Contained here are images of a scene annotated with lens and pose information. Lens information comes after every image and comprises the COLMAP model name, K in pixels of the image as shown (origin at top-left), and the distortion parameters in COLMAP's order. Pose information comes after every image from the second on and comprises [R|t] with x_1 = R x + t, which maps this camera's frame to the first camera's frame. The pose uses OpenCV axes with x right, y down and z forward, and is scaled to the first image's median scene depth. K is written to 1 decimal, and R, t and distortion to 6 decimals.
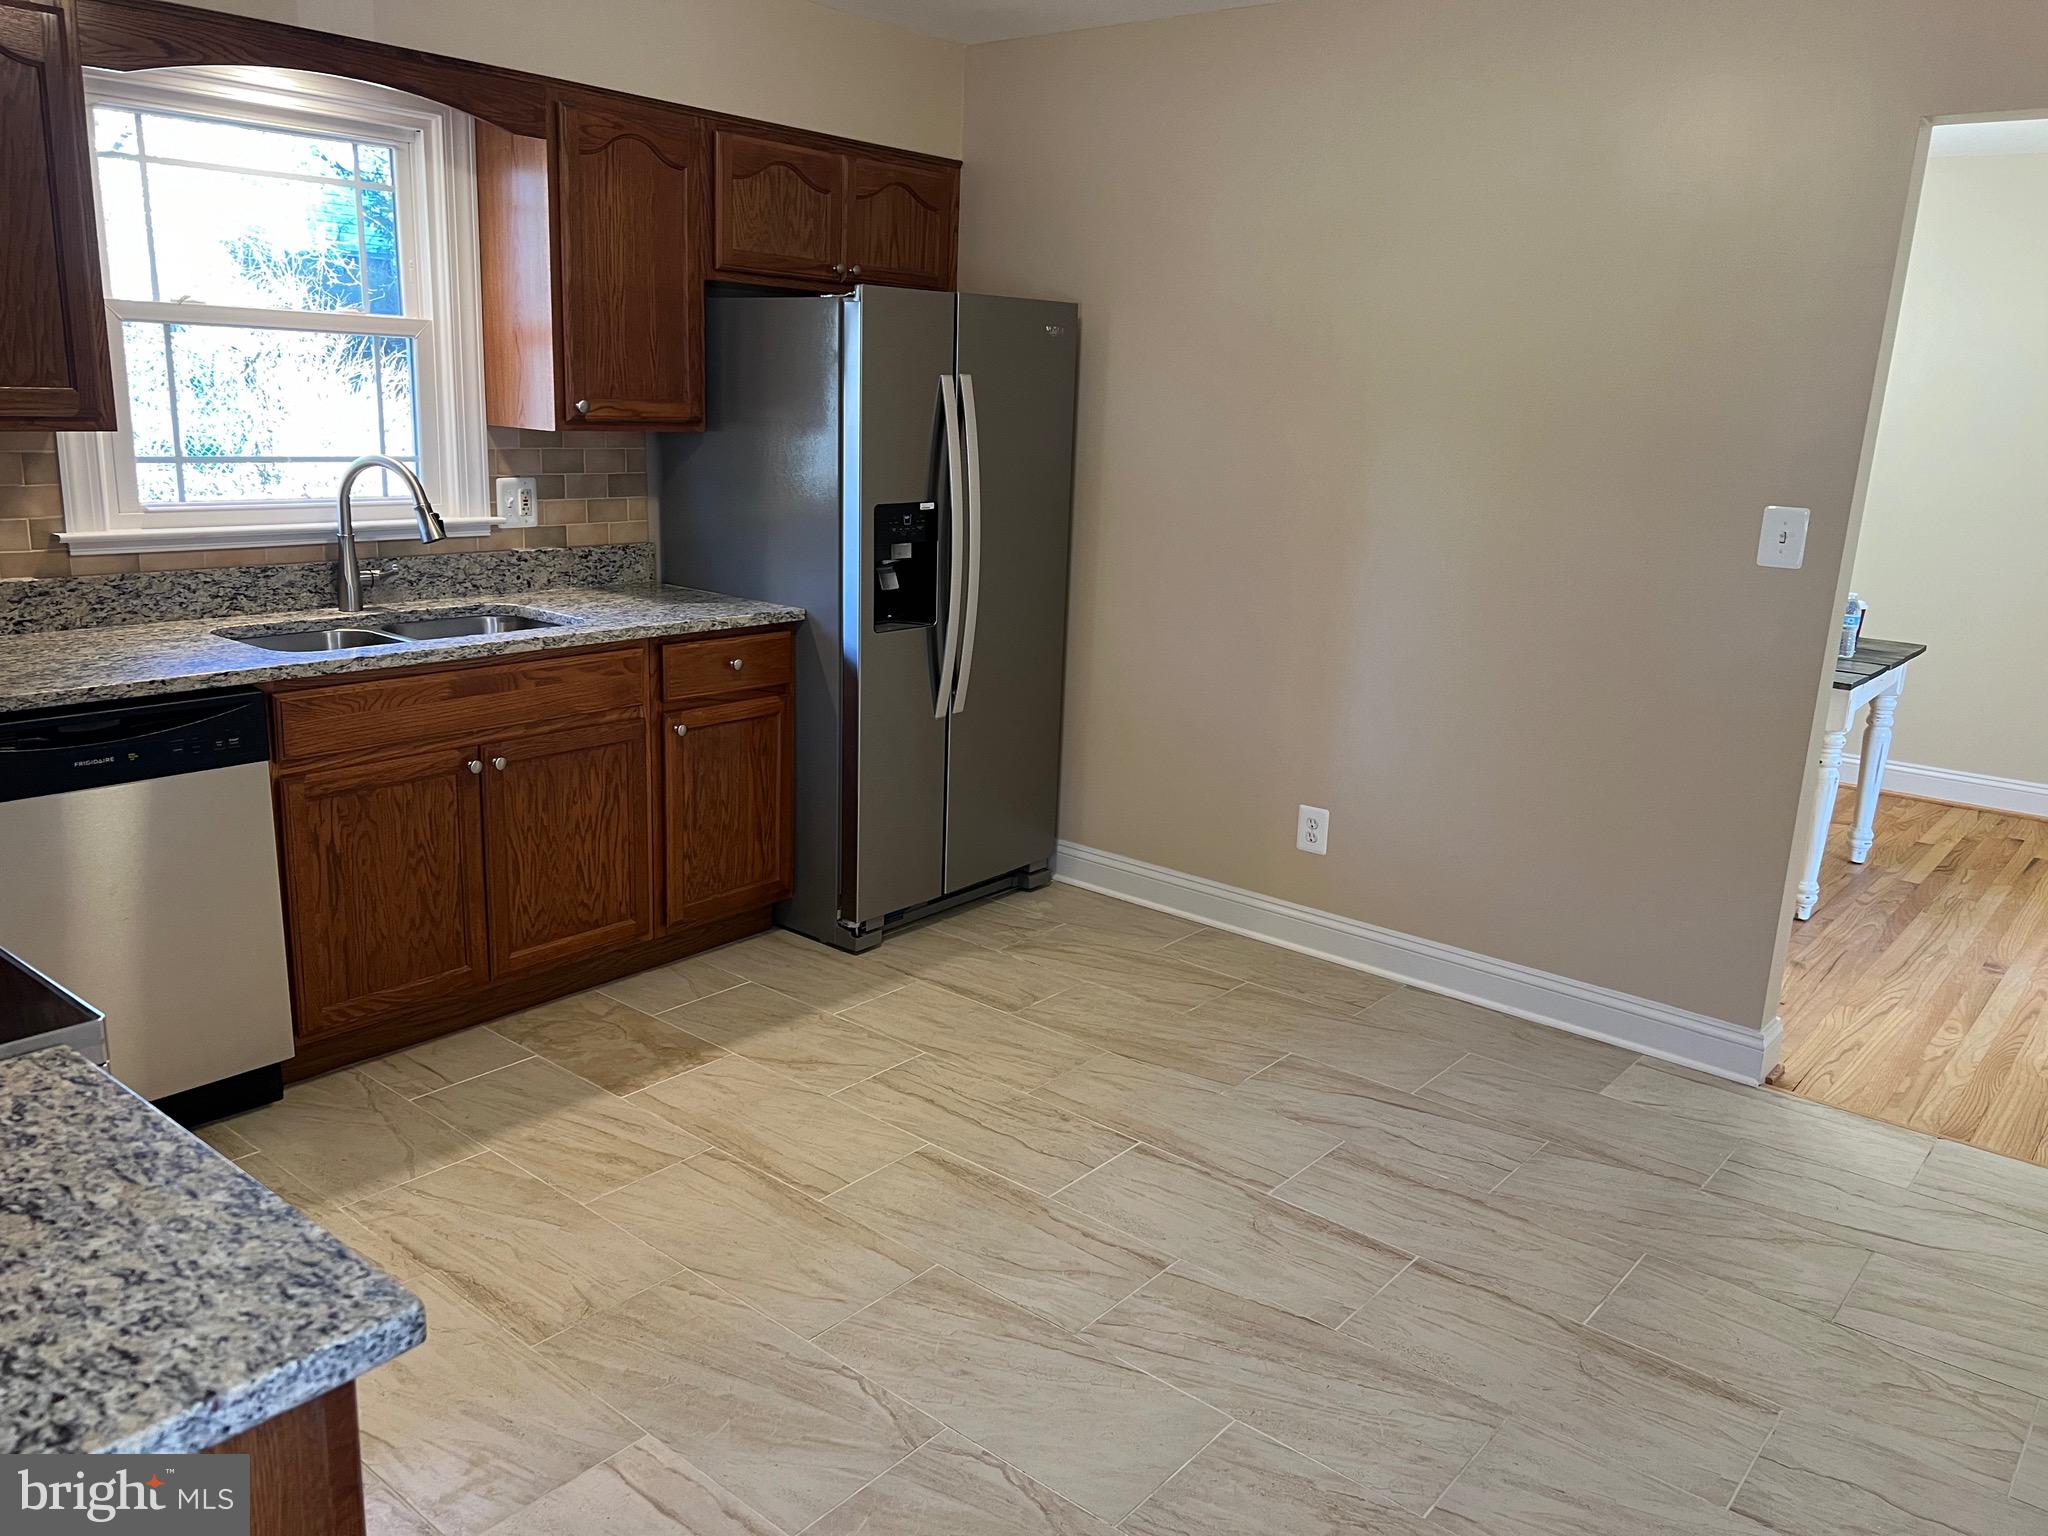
lens RADIAL K [[1532.9, 0, 1014.0], [0, 1532.9, 755.0], [0, 0, 1]] dist [0.057829, -0.056997]
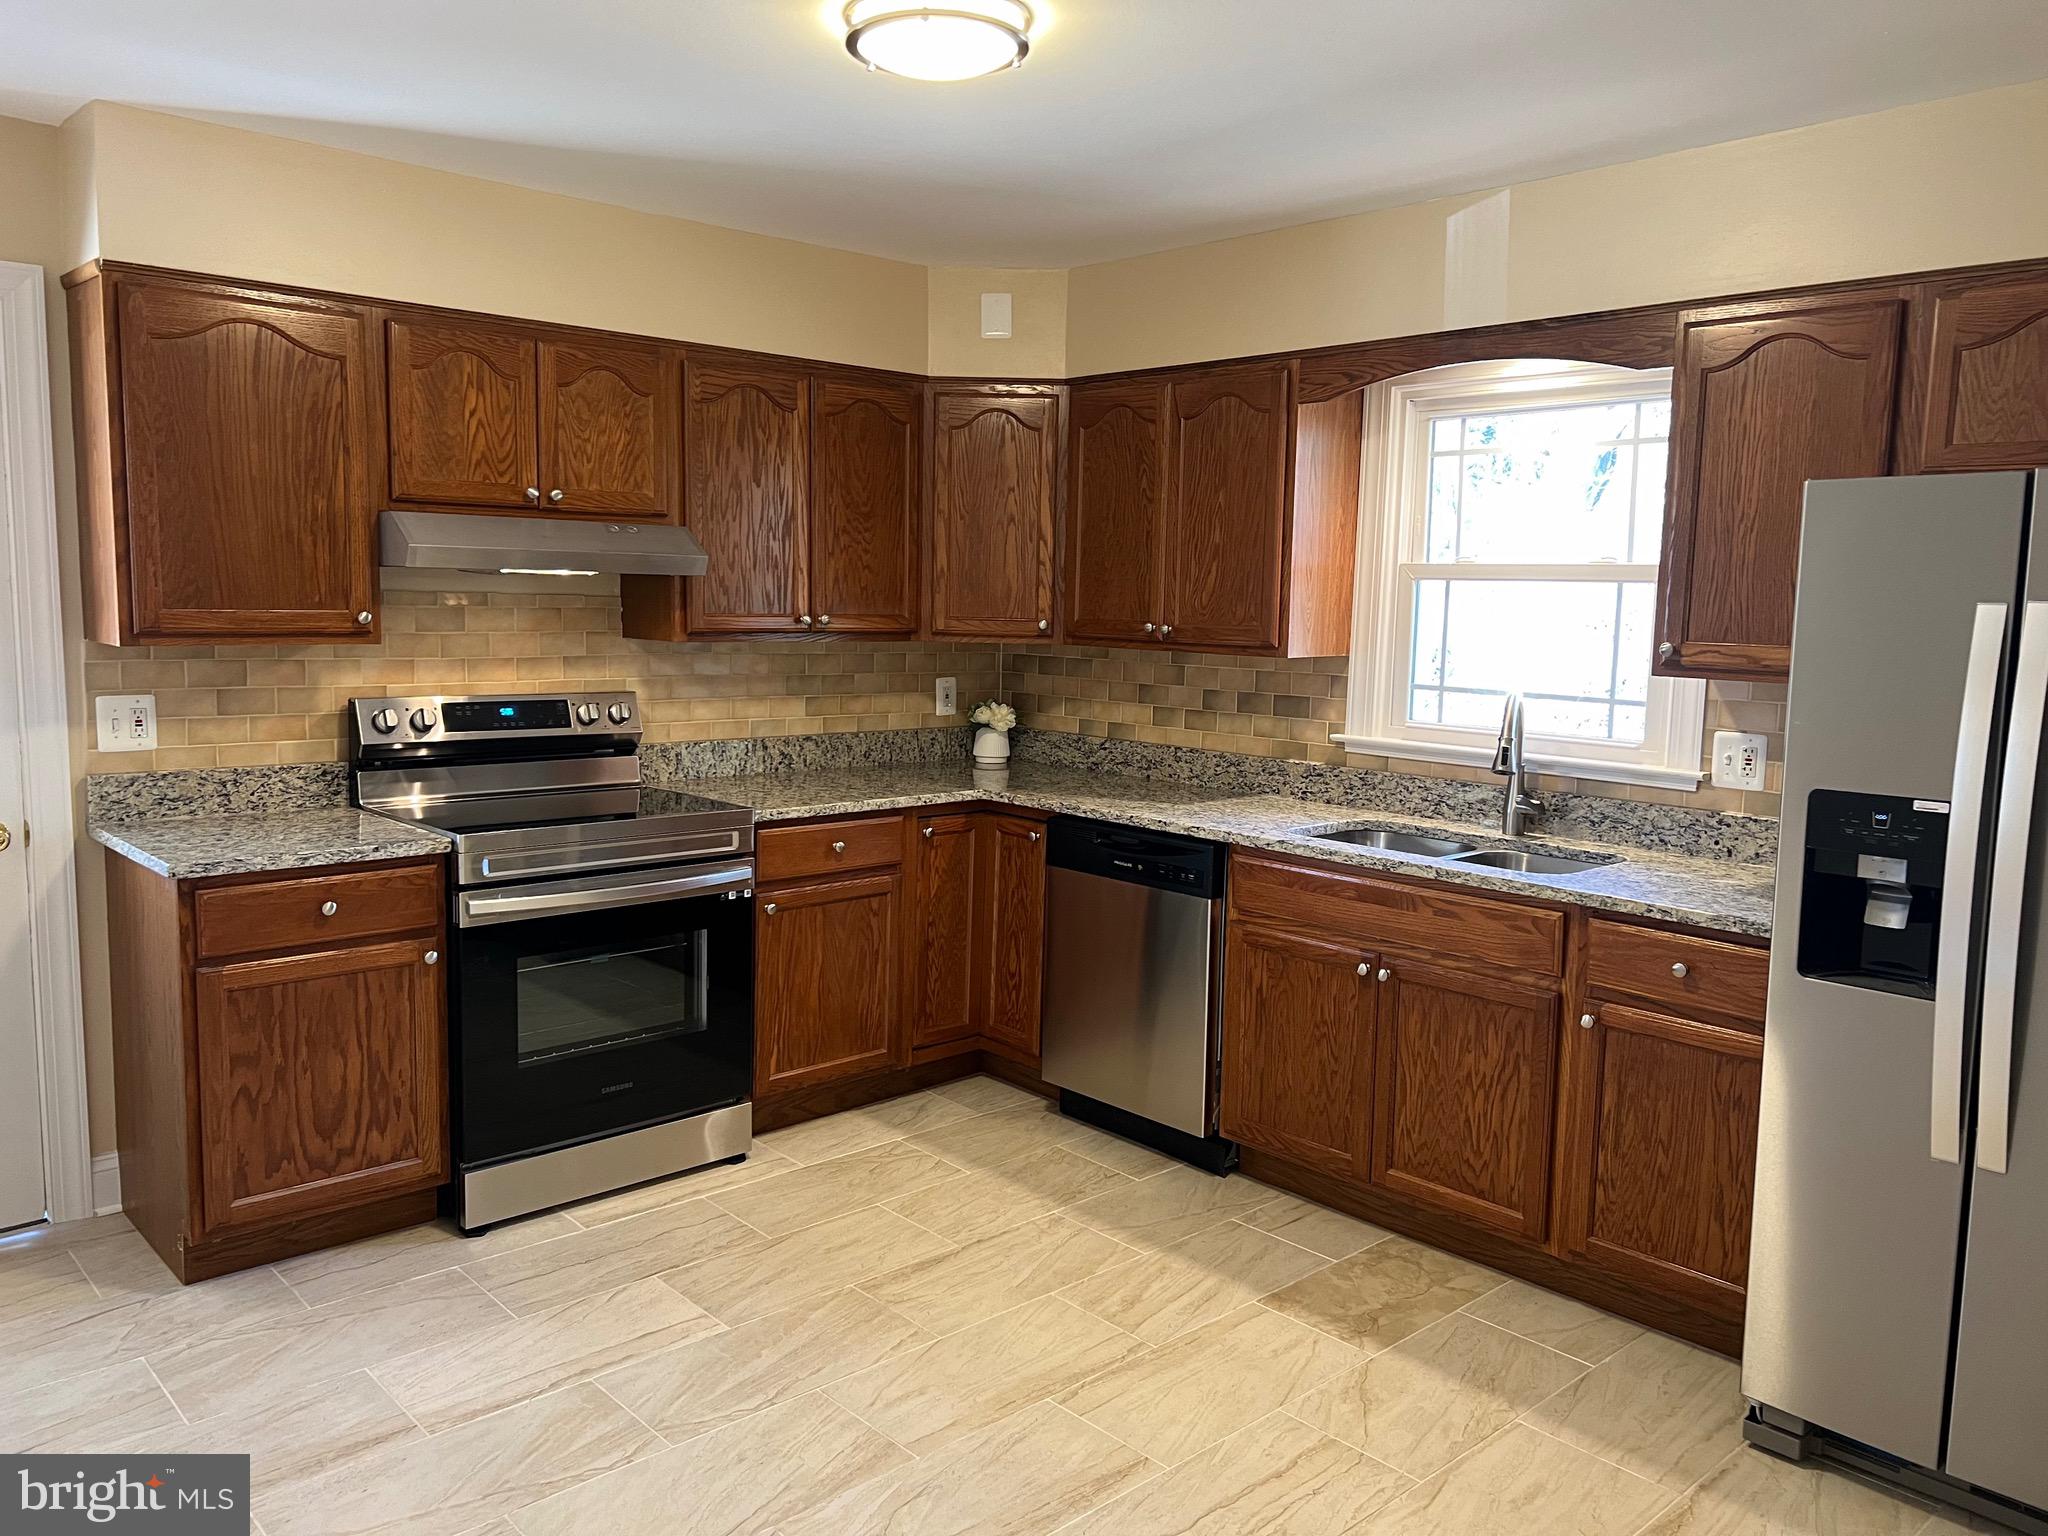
lens RADIAL K [[1532.9, 0, 1014.0], [0, 1532.9, 755.0], [0, 0, 1]] dist [0.057829, -0.056997]
pose [[-0.121908, 0.069640, -0.990095, 0.688169], [-0.257974, 0.961029, 0.099360, -0.169243], [0.958430, 0.267532, -0.099192, 0.791365]]
